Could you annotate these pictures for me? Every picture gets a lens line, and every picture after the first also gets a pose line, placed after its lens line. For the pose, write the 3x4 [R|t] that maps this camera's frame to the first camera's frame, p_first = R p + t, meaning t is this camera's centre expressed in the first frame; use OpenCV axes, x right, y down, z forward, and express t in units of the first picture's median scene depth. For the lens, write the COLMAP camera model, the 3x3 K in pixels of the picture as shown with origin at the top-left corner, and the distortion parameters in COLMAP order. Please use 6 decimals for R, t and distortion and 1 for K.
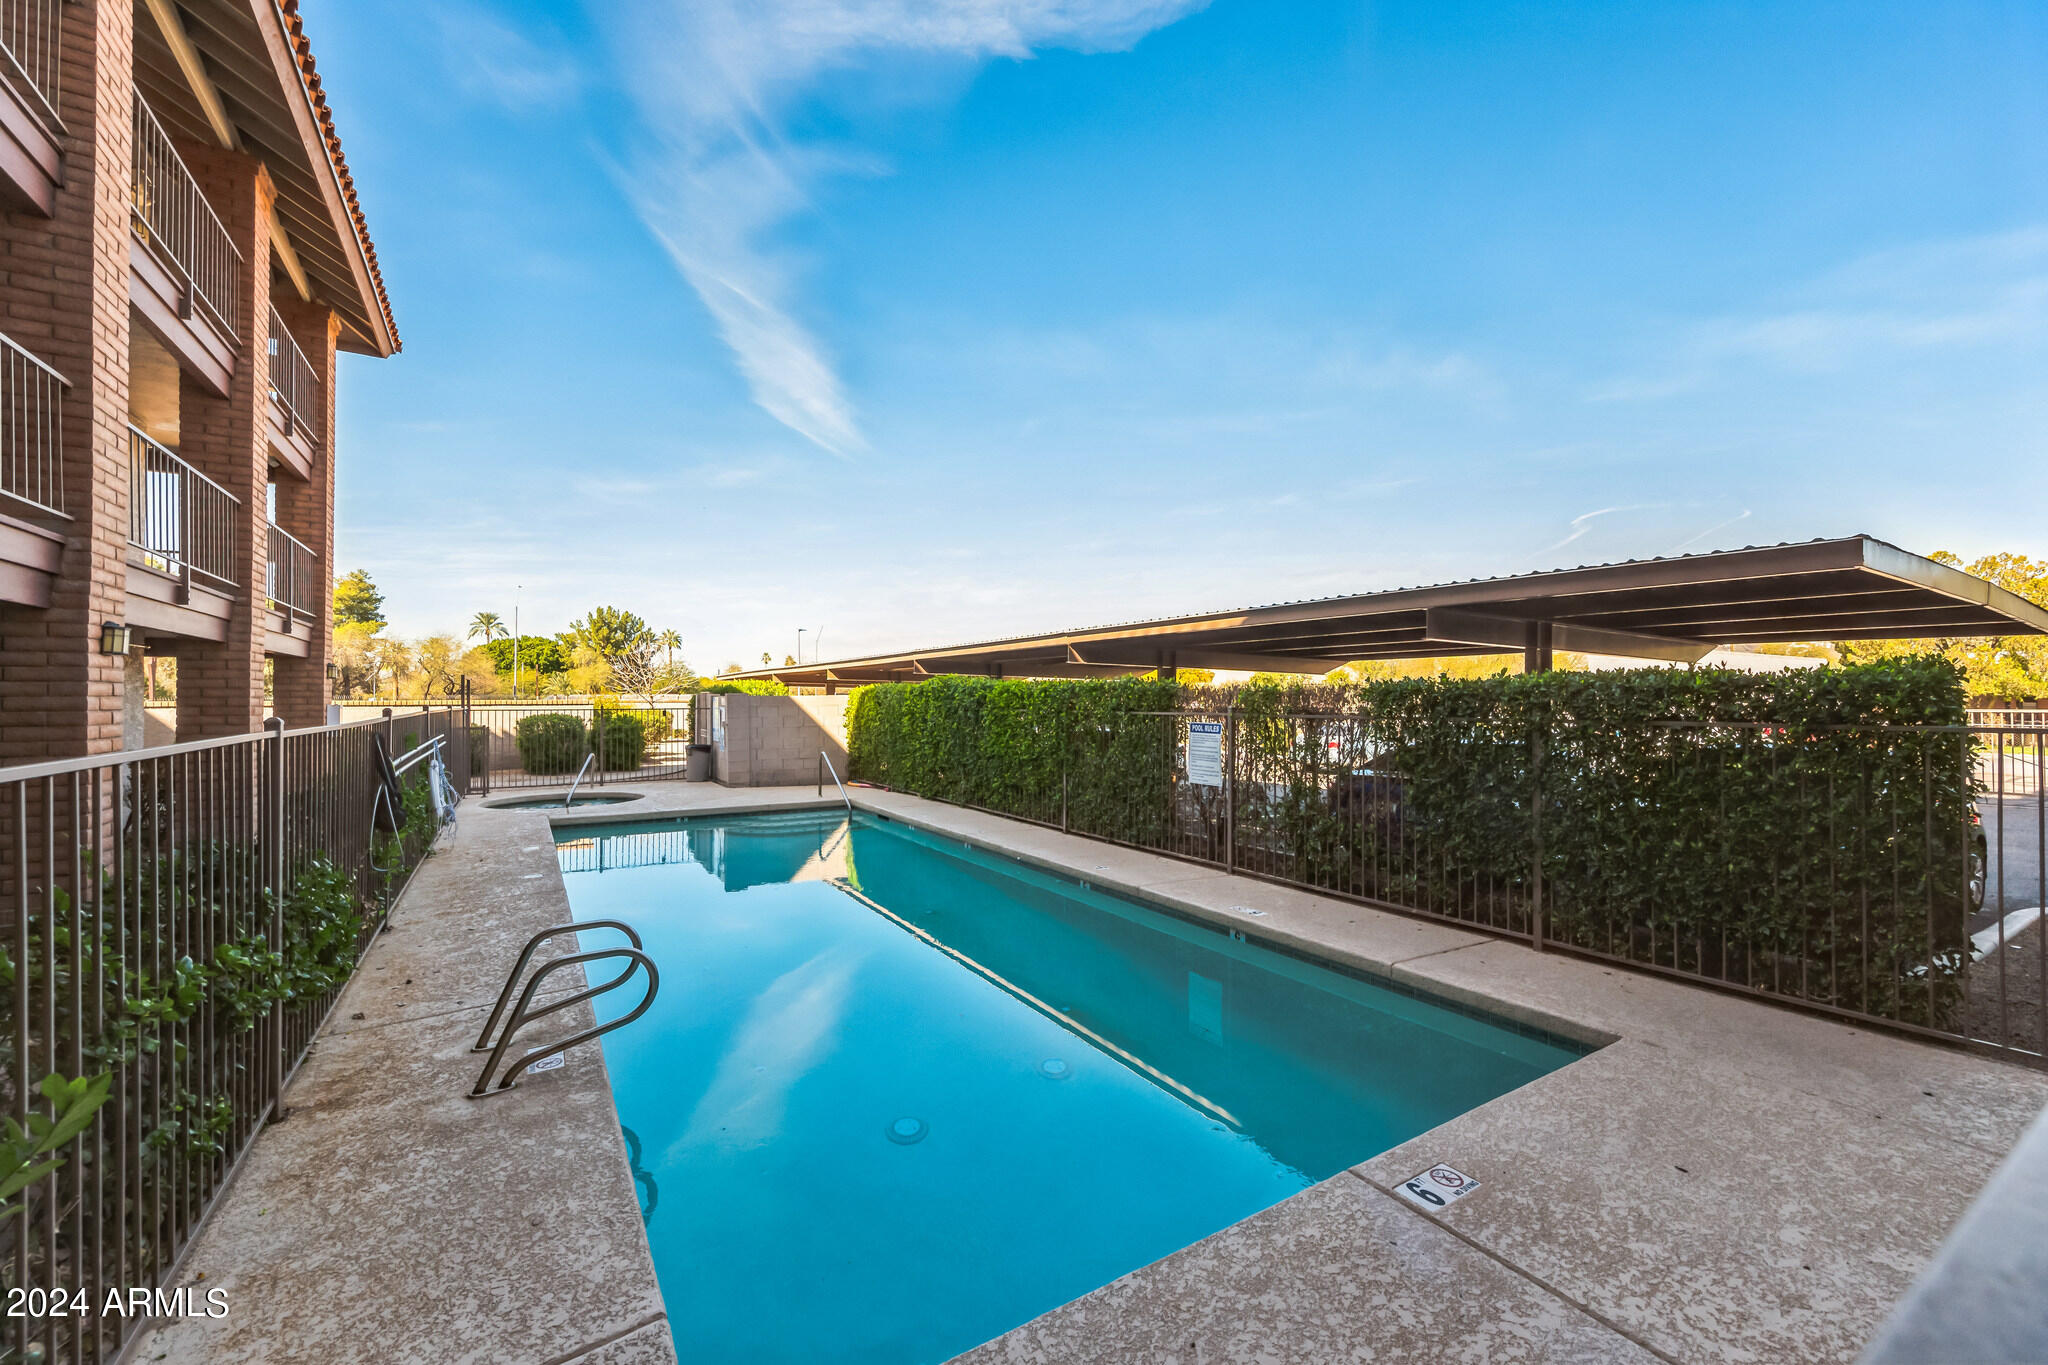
lens RADIAL K [[798.3, 0, 1019.7], [0, 798.3, 685.6], [0, 0, 1]] dist [0.009905, 0.000499]
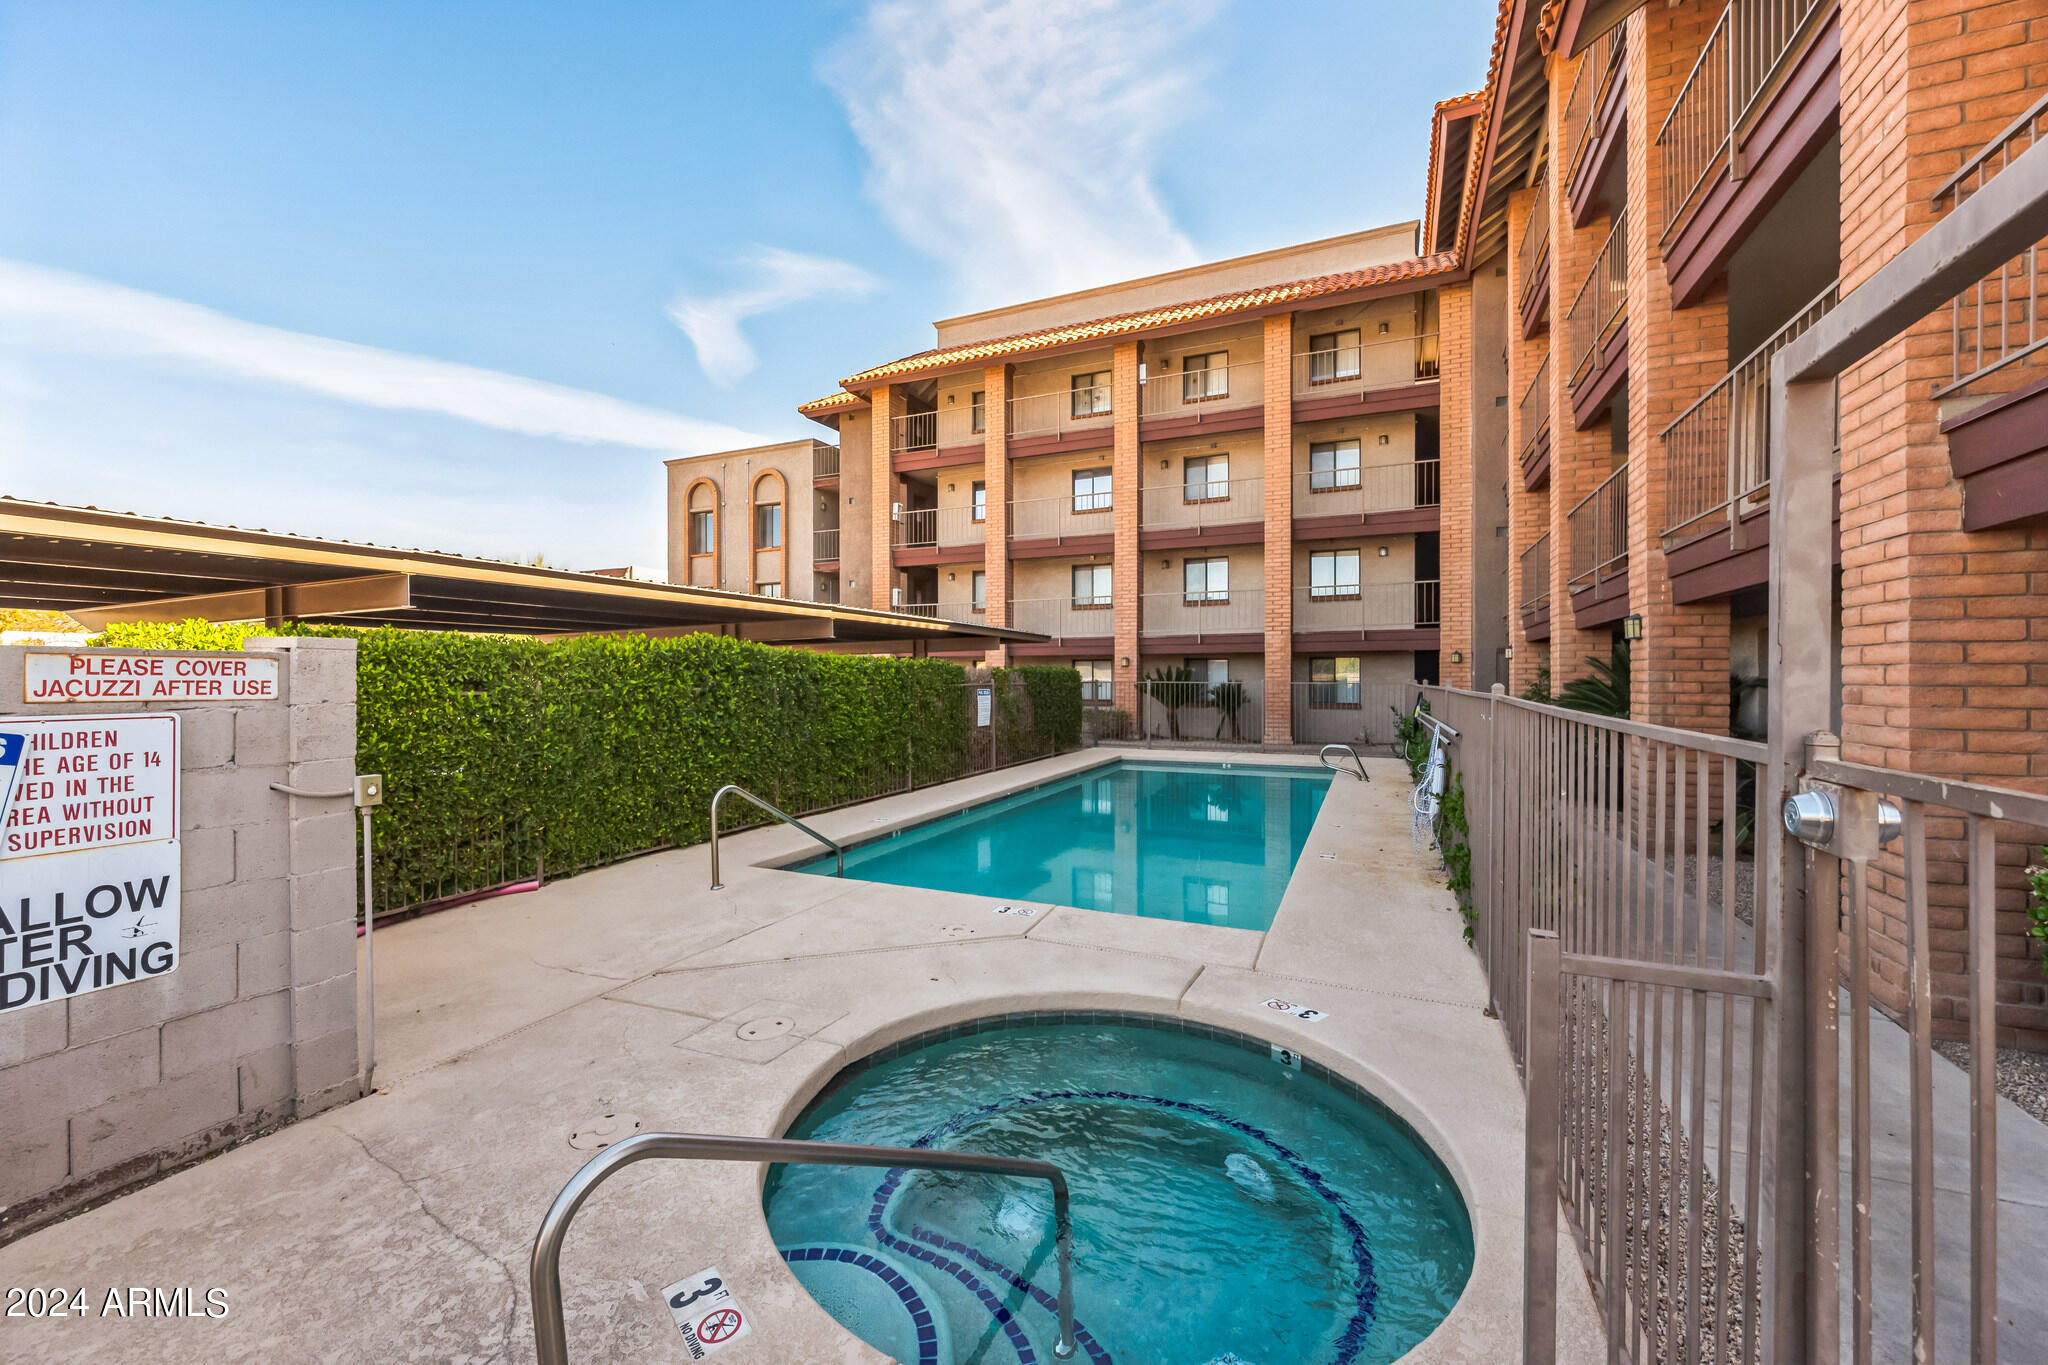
lens RADIAL K [[798.3, 0, 1024.4], [0, 798.3, 684.1], [0, 0, 1]] dist [0.009905, 0.000499]
pose [[-0.564178, 0.003744, 0.825645, -0.996431], [0.004210, 0.999990, -0.001658, 0.032432], [-0.825643, 0.002540, -0.564188, 1.515476]]
